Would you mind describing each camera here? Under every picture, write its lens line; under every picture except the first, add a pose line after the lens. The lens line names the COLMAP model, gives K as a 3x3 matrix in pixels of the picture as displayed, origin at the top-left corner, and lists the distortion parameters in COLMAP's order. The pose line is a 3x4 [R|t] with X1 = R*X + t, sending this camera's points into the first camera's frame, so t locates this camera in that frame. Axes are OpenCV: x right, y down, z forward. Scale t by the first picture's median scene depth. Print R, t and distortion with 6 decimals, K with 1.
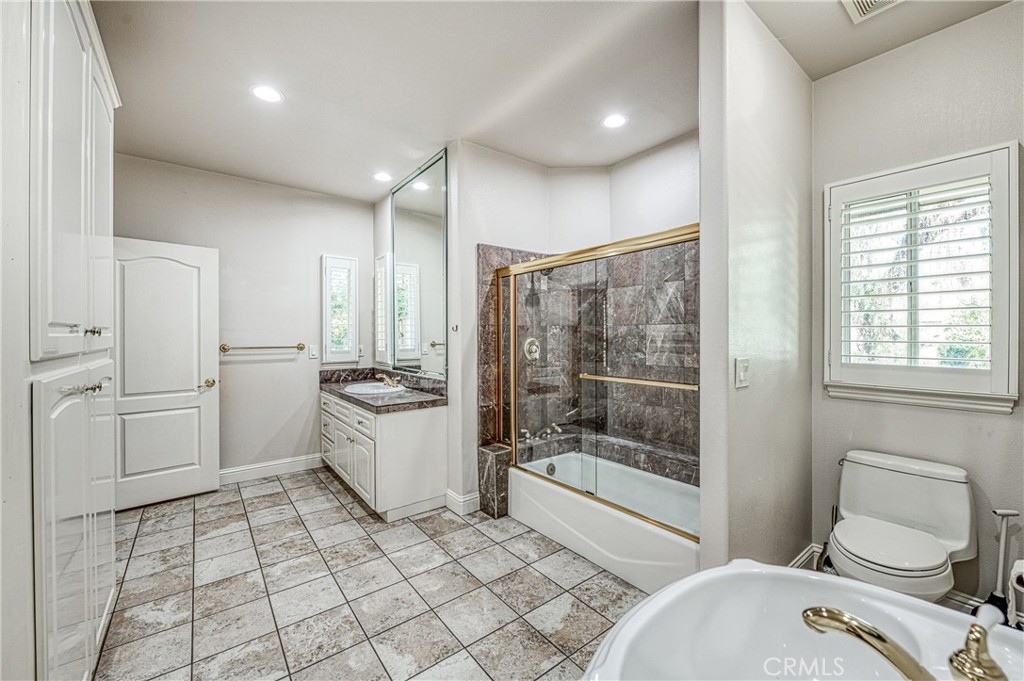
lens RADIAL K [[402.9, 0, 512.0], [0, 402.9, 340.5], [0, 0, 1]] dist [-0.000597, -0.000040]
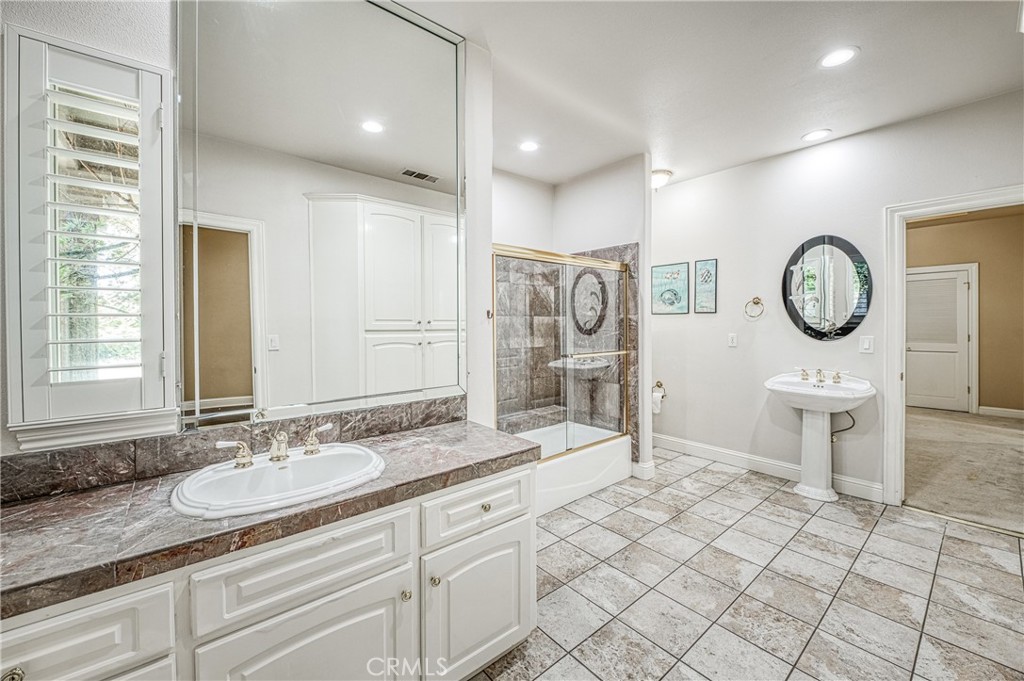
lens RADIAL K [[404.9, 0, 513.8], [0, 404.9, 324.5], [0, 0, 1]] dist [0.000073, -0.000112]
pose [[-0.034711, -0.004969, 0.999385, -1.085680], [0.018089, 0.999821, 0.005600, -0.023530], [-0.999234, 0.018272, -0.034615, 1.231469]]
